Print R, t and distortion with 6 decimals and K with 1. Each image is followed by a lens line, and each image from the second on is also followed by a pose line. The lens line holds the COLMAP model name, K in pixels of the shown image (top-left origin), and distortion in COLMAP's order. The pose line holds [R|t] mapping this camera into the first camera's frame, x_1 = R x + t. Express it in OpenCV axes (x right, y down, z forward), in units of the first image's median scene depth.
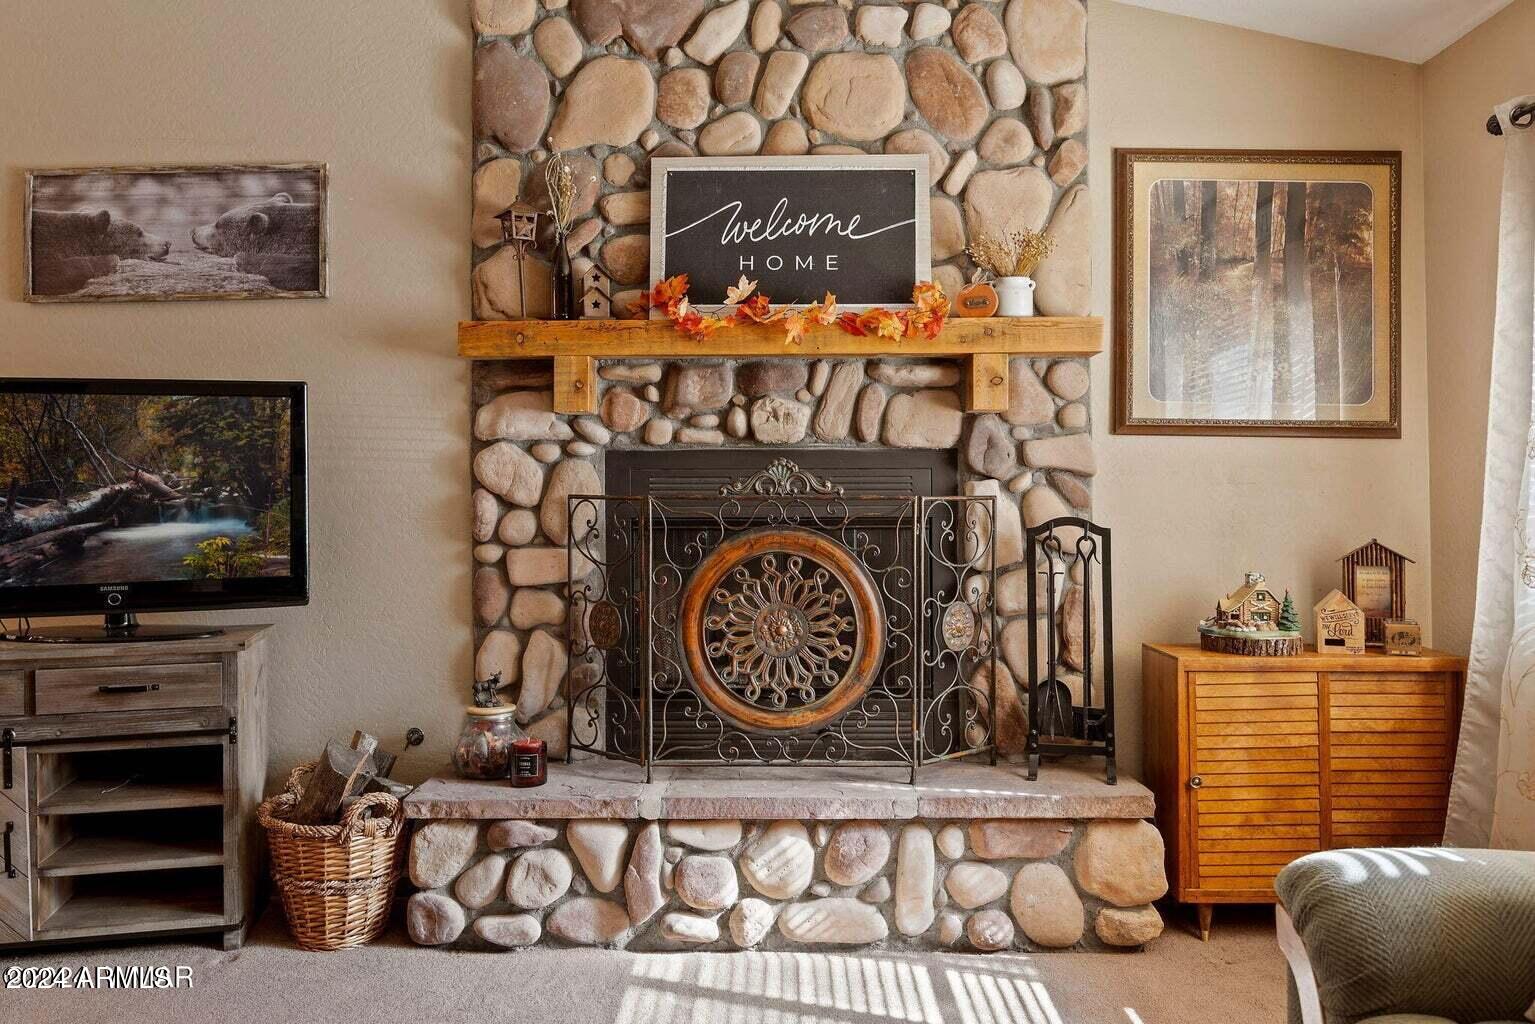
lens RADIAL K [[1124.1, 0, 777.8], [0, 1124.1, 469.2], [0, 0, 1]] dist [-0.004517, -0.007932]
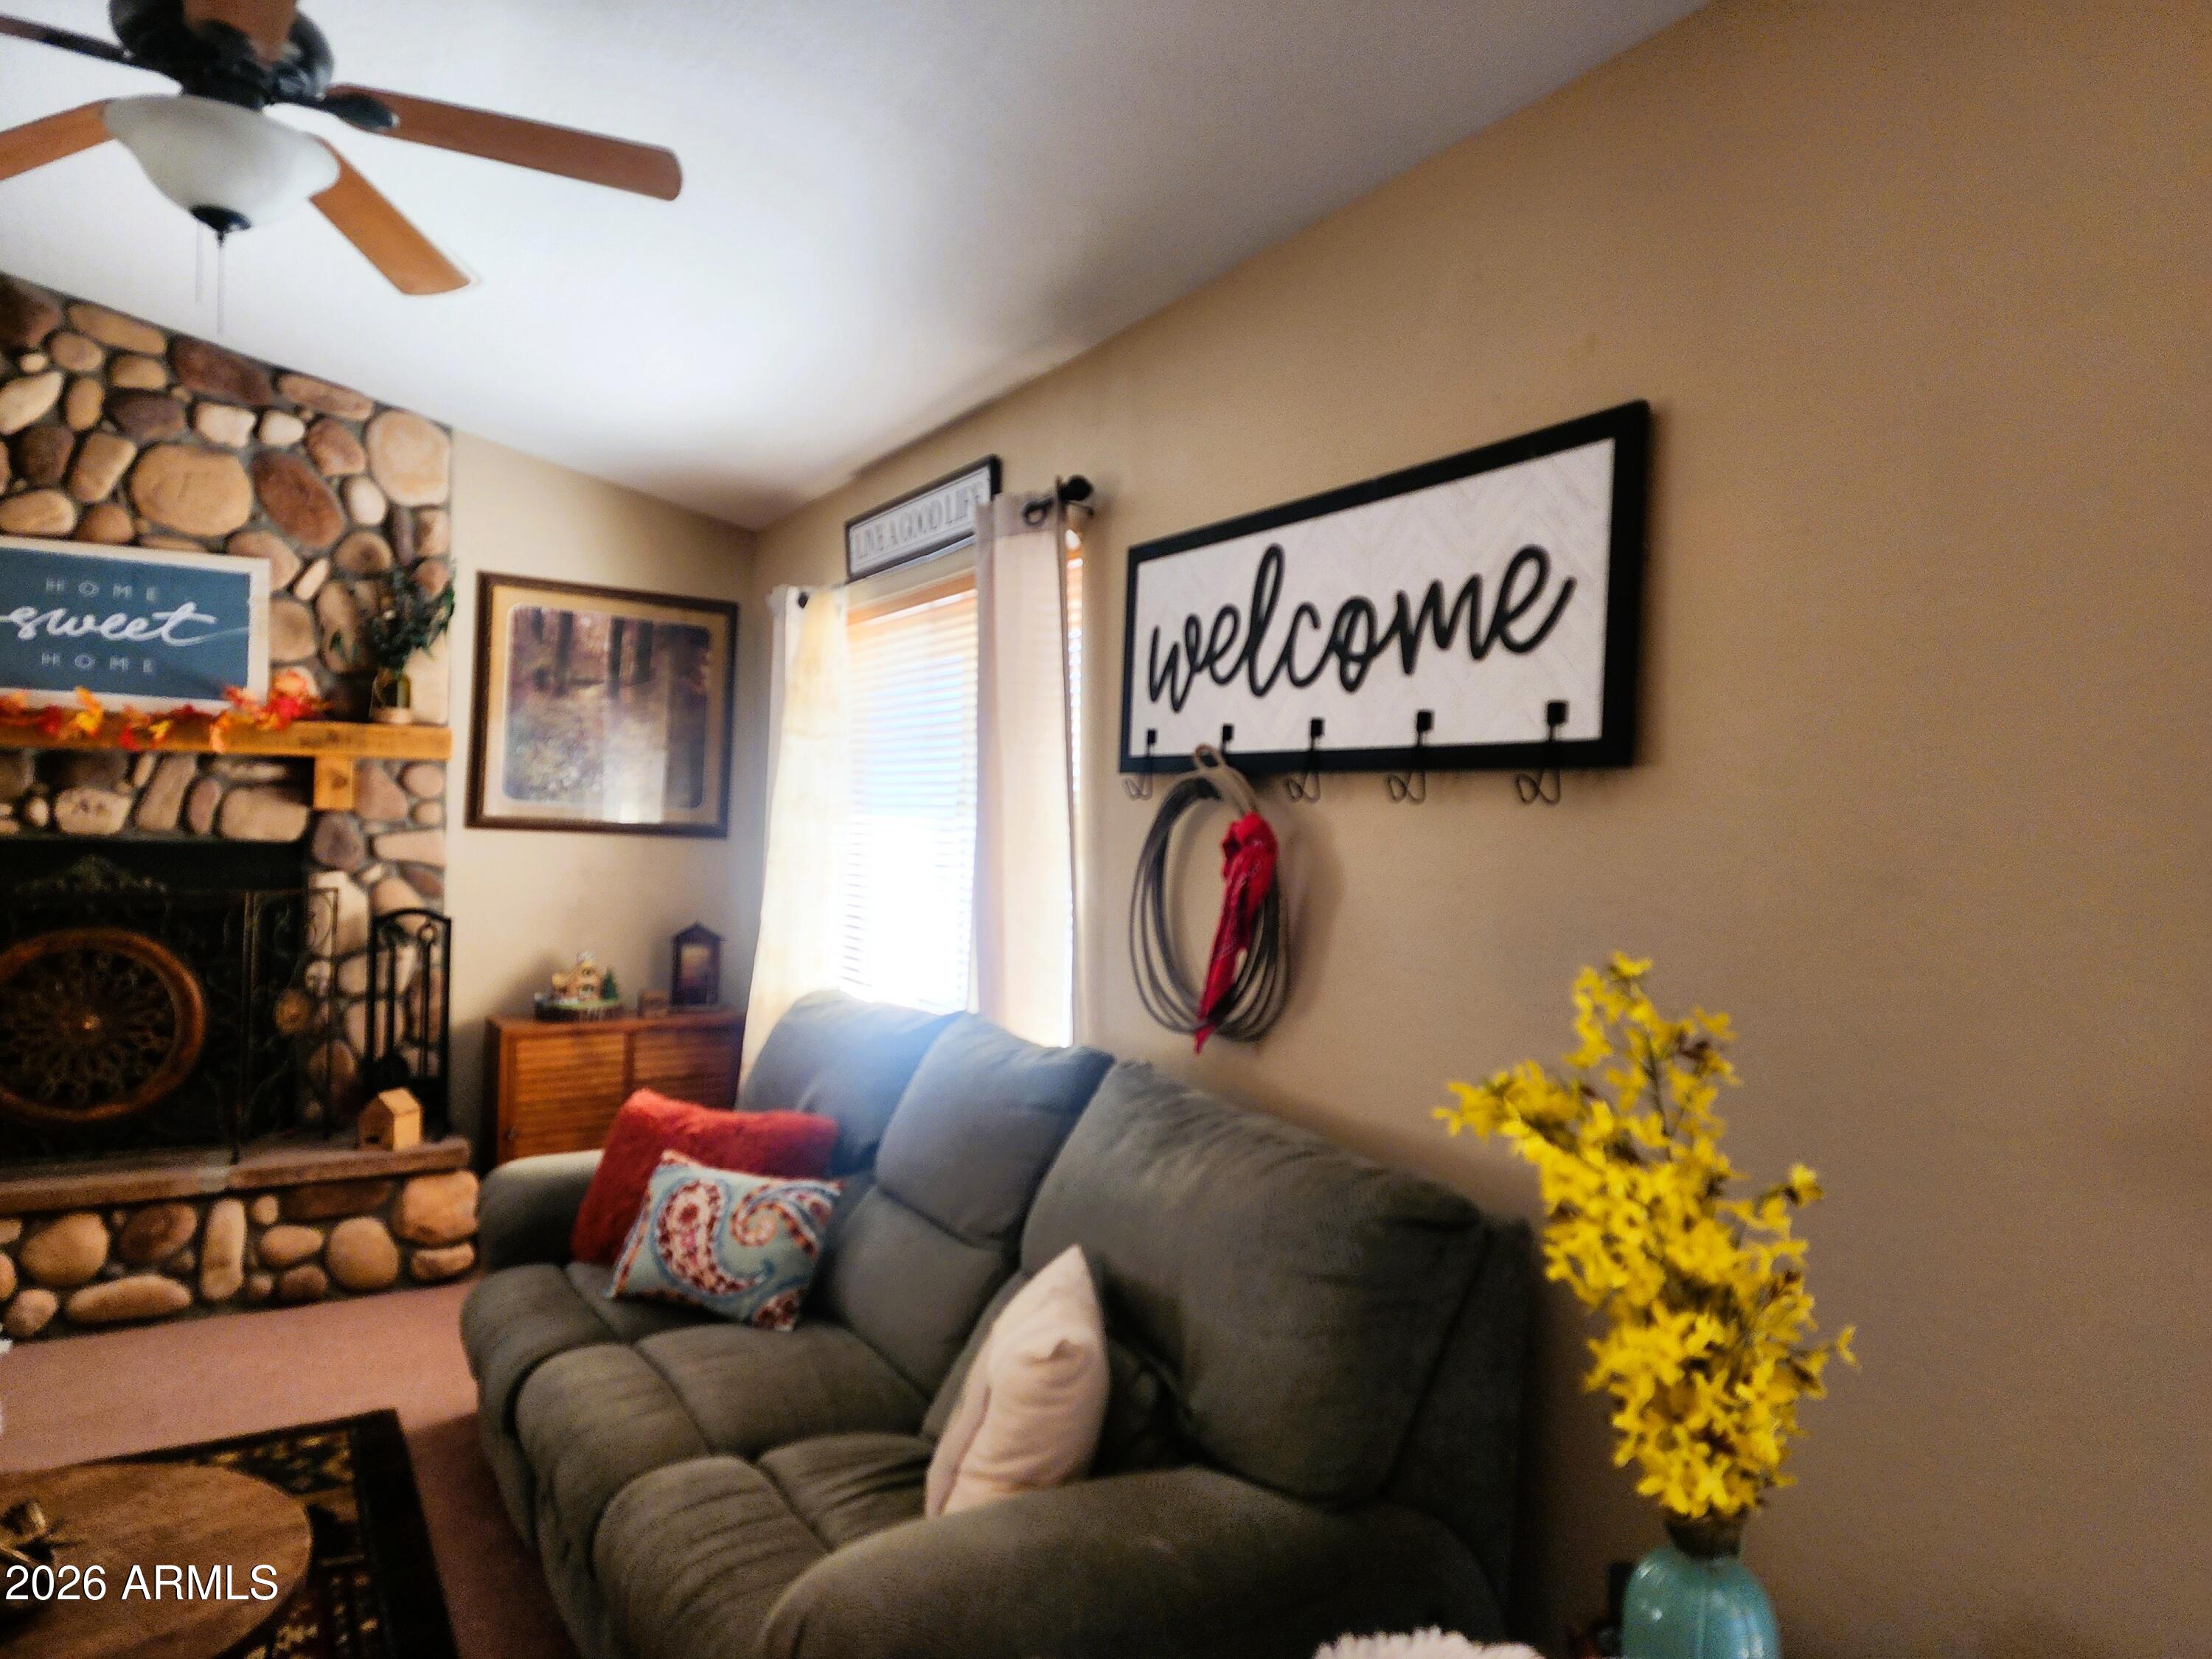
lens RADIAL K [[1436.5, 0, 1113.6], [0, 1436.5, 816.9], [0, 0, 1]] dist [0.082958, -0.061520]
pose [[0.855096, 0.020965, 0.518046, 0.098263], [-0.028696, 0.999564, 0.006914, -0.073102], [-0.517675, -0.020778, 0.855325, -0.563210]]
